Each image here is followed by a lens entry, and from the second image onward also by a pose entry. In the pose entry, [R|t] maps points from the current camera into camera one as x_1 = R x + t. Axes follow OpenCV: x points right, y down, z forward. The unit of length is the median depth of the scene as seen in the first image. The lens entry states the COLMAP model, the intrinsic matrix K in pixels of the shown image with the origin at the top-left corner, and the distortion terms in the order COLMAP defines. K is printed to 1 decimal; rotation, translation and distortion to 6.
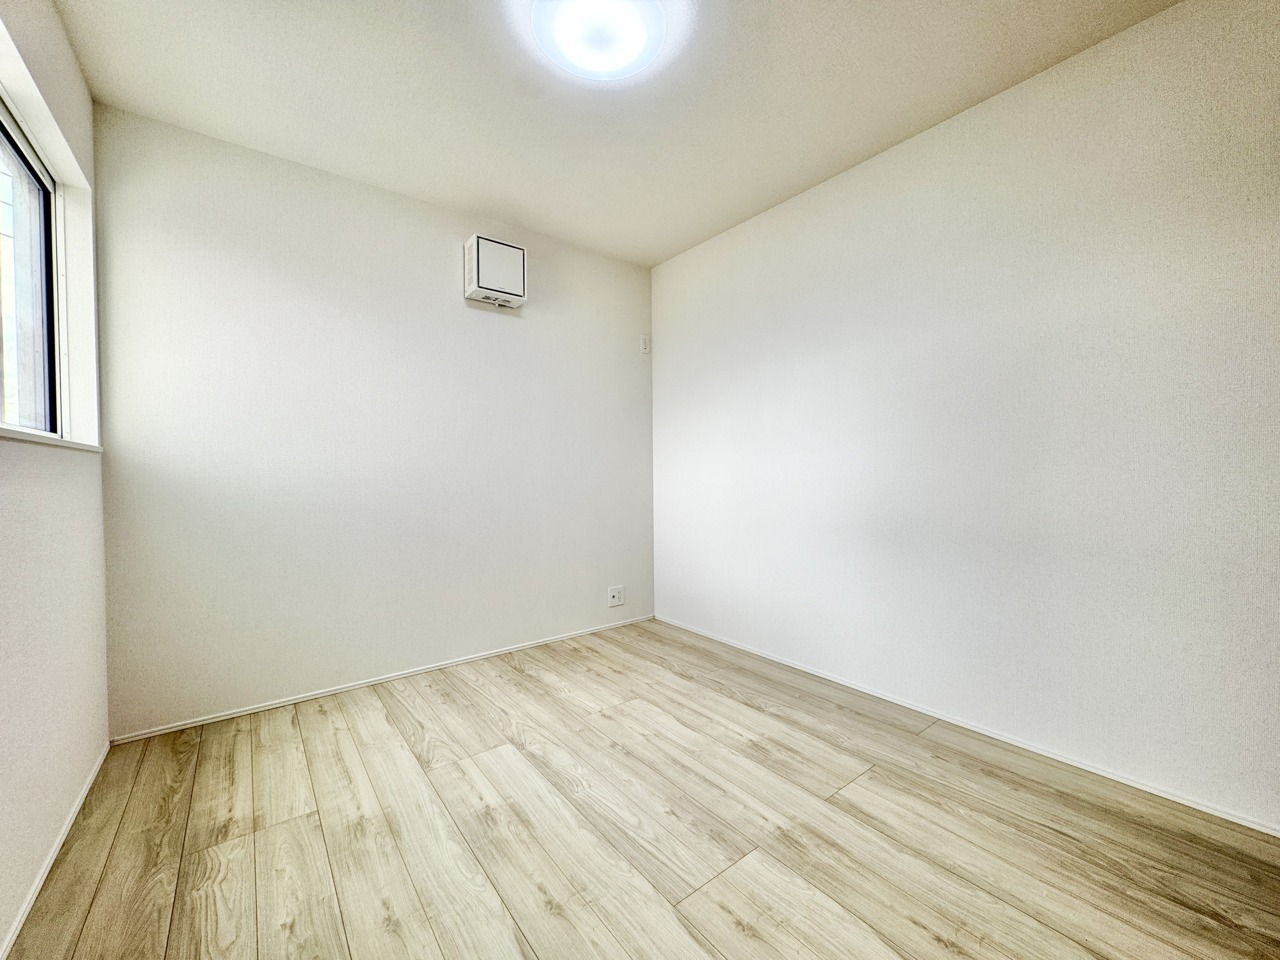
lens RADIAL K [[509.8, 0, 637.0], [0, 509.8, 477.6], [0, 0, 1]] dist [0.000100, -0.000029]
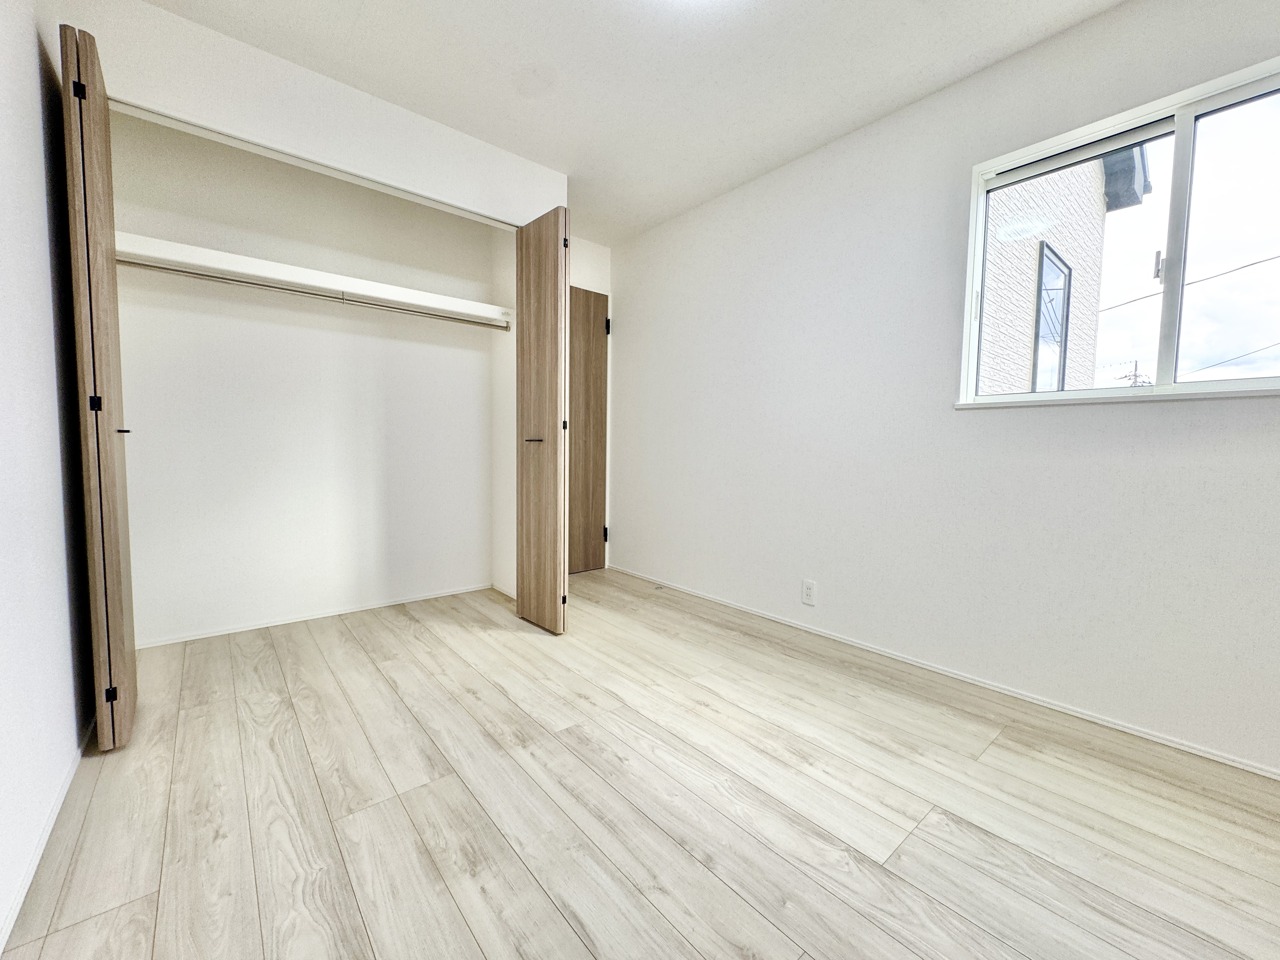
lens RADIAL K [[509.8, 0, 637.0], [0, 509.8, 477.6], [0, 0, 1]] dist [0.000100, -0.000029]
pose [[-0.999147, -0.004201, -0.041073, 0.082360], [-0.007206, 0.997284, 0.073299, 0.030731], [0.040653, 0.073532, -0.996464, 1.958023]]
